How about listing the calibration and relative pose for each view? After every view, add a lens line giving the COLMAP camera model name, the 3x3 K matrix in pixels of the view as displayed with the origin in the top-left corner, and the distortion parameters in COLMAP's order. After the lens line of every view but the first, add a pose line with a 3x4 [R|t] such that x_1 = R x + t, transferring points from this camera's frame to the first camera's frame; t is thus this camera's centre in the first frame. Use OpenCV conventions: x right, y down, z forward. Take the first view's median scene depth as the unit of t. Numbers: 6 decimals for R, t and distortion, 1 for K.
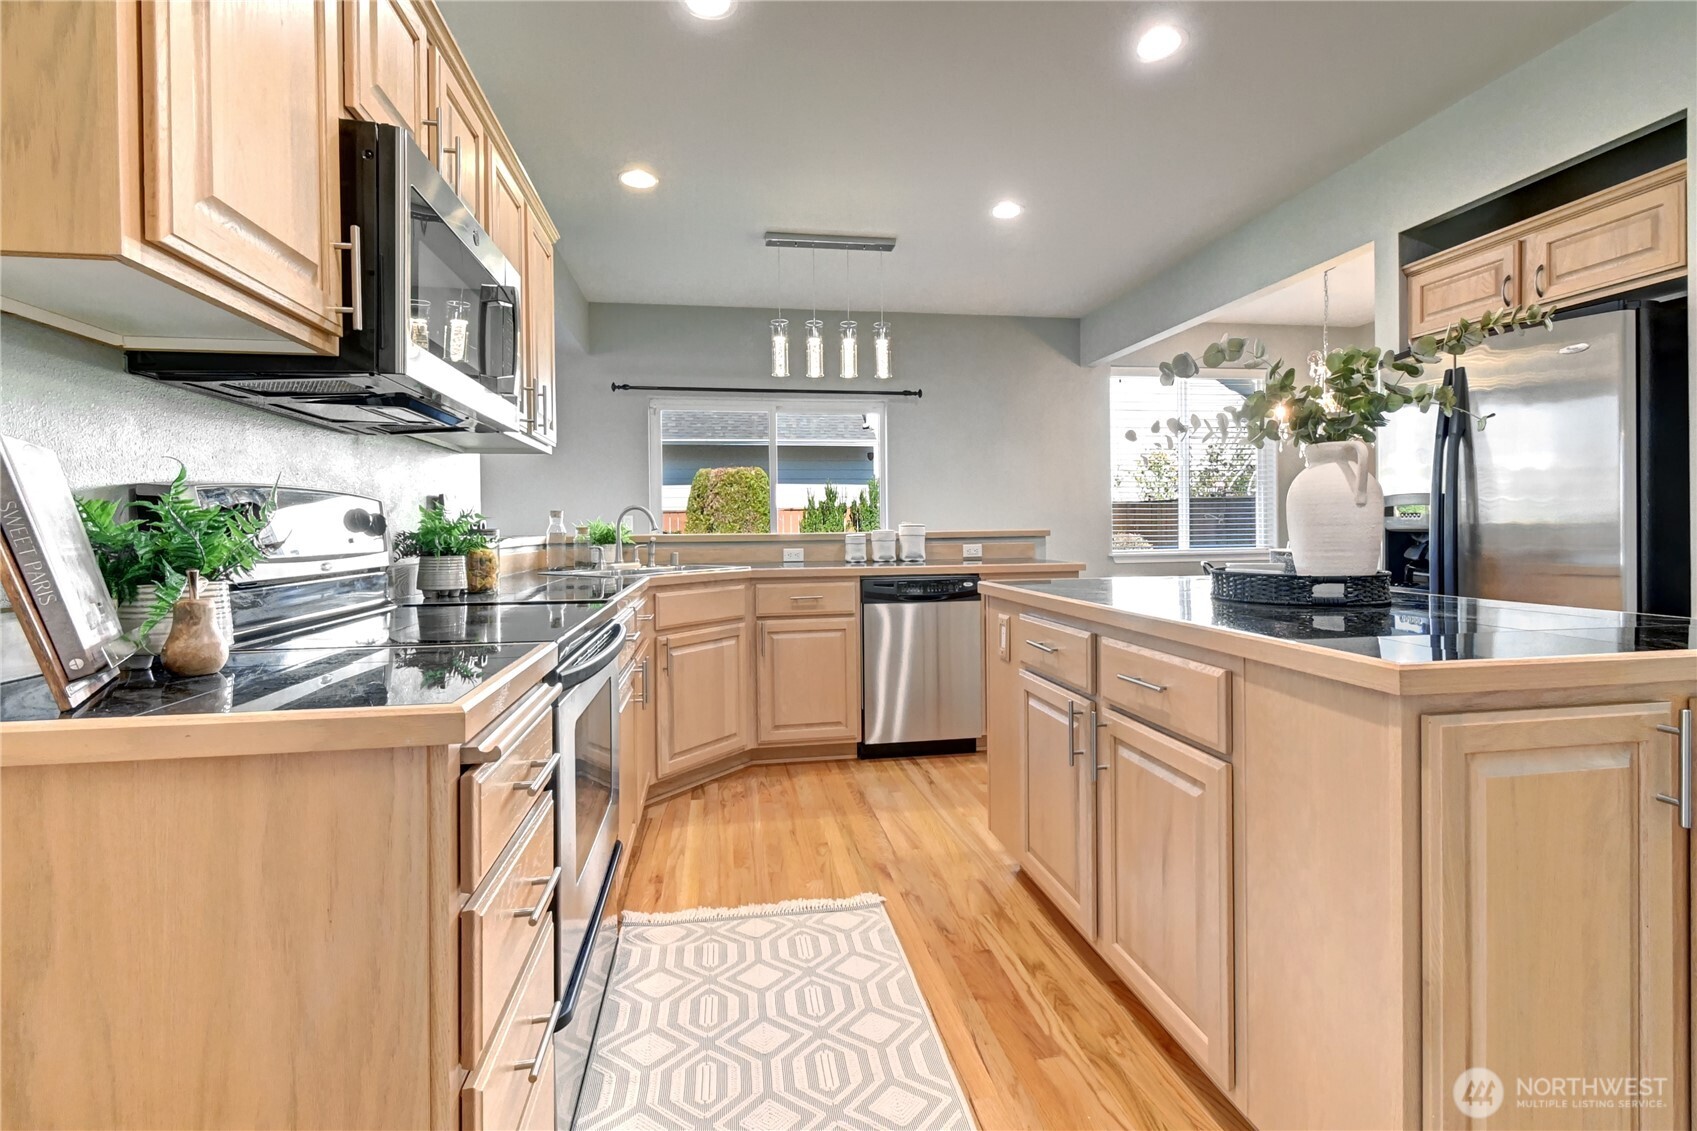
lens RADIAL K [[743.1, 0, 843.7], [0, 743.1, 548.3], [0, 0, 1]] dist [0.003793, -0.000106]
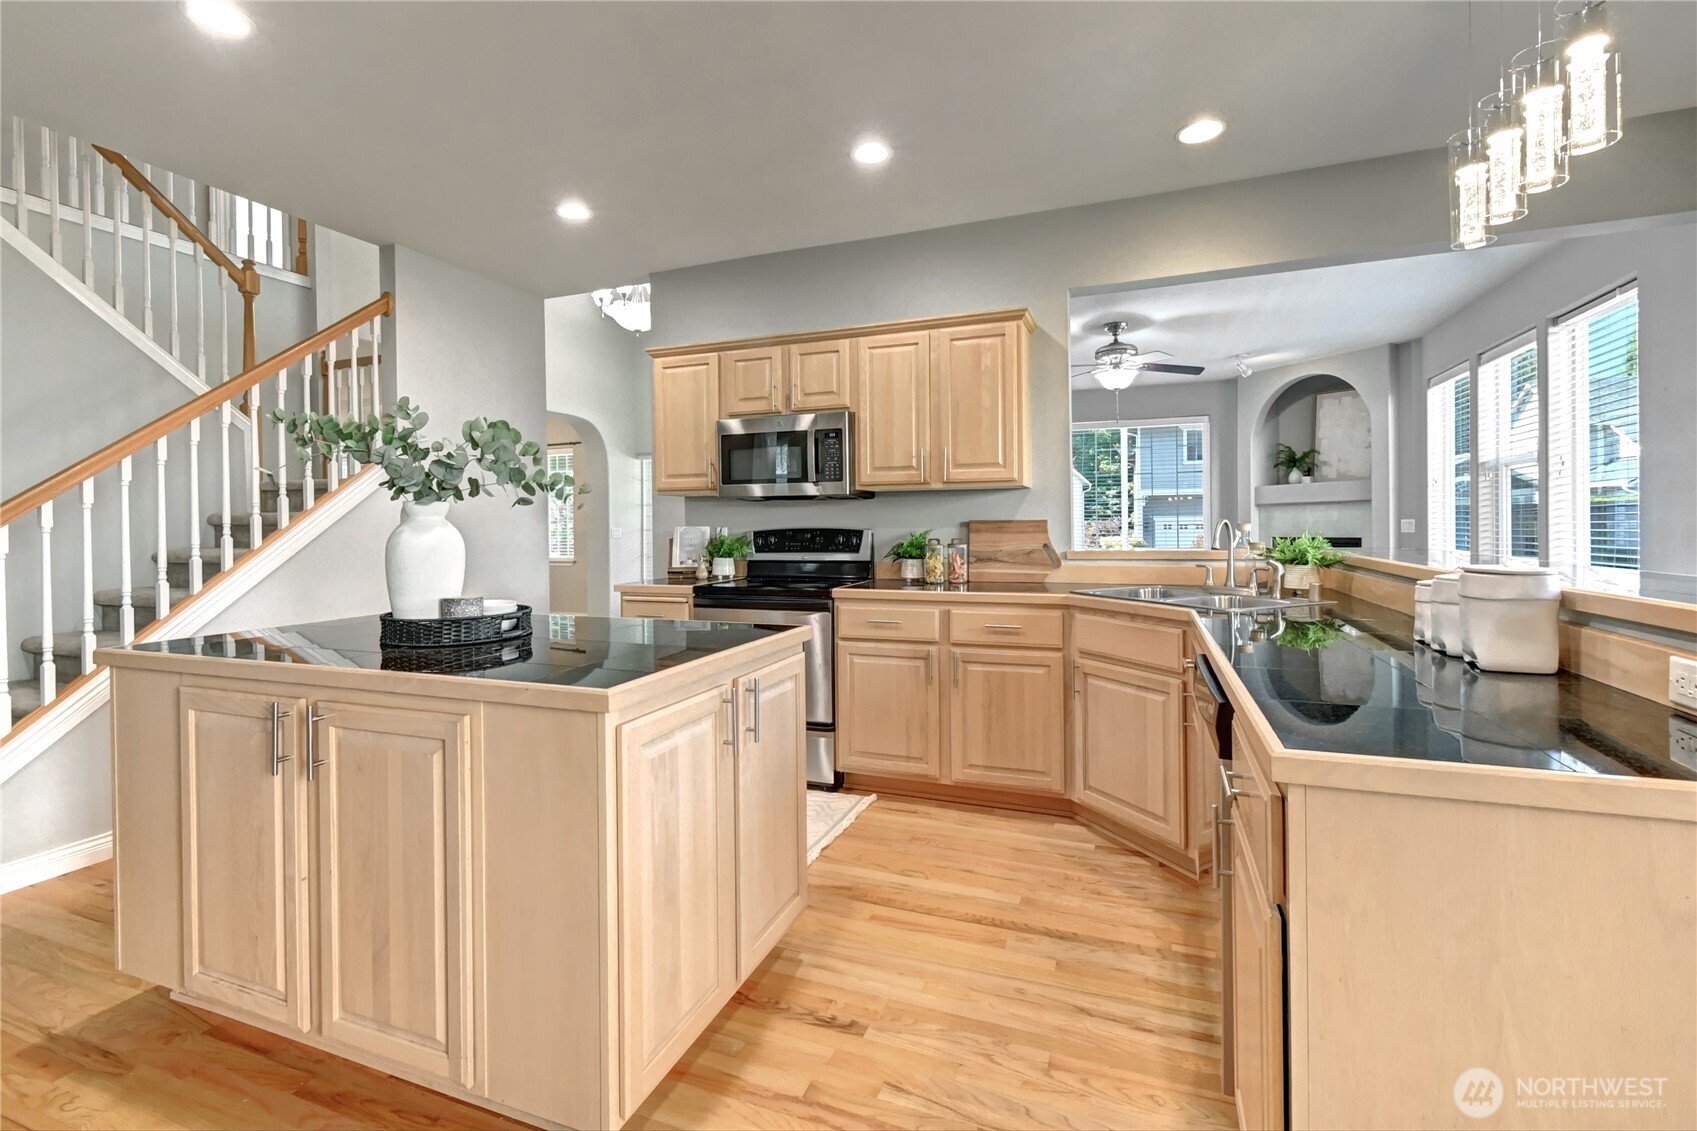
lens RADIAL K [[743.1, 0, 849.4], [0, 743.1, 527.5], [0, 0, 1]] dist [0.003793, -0.000106]
pose [[-0.517543, 0.011956, -0.855573, 0.707489], [-0.000495, 0.999898, 0.014272, -0.066532], [0.855657, 0.007810, -0.517485, 1.157668]]
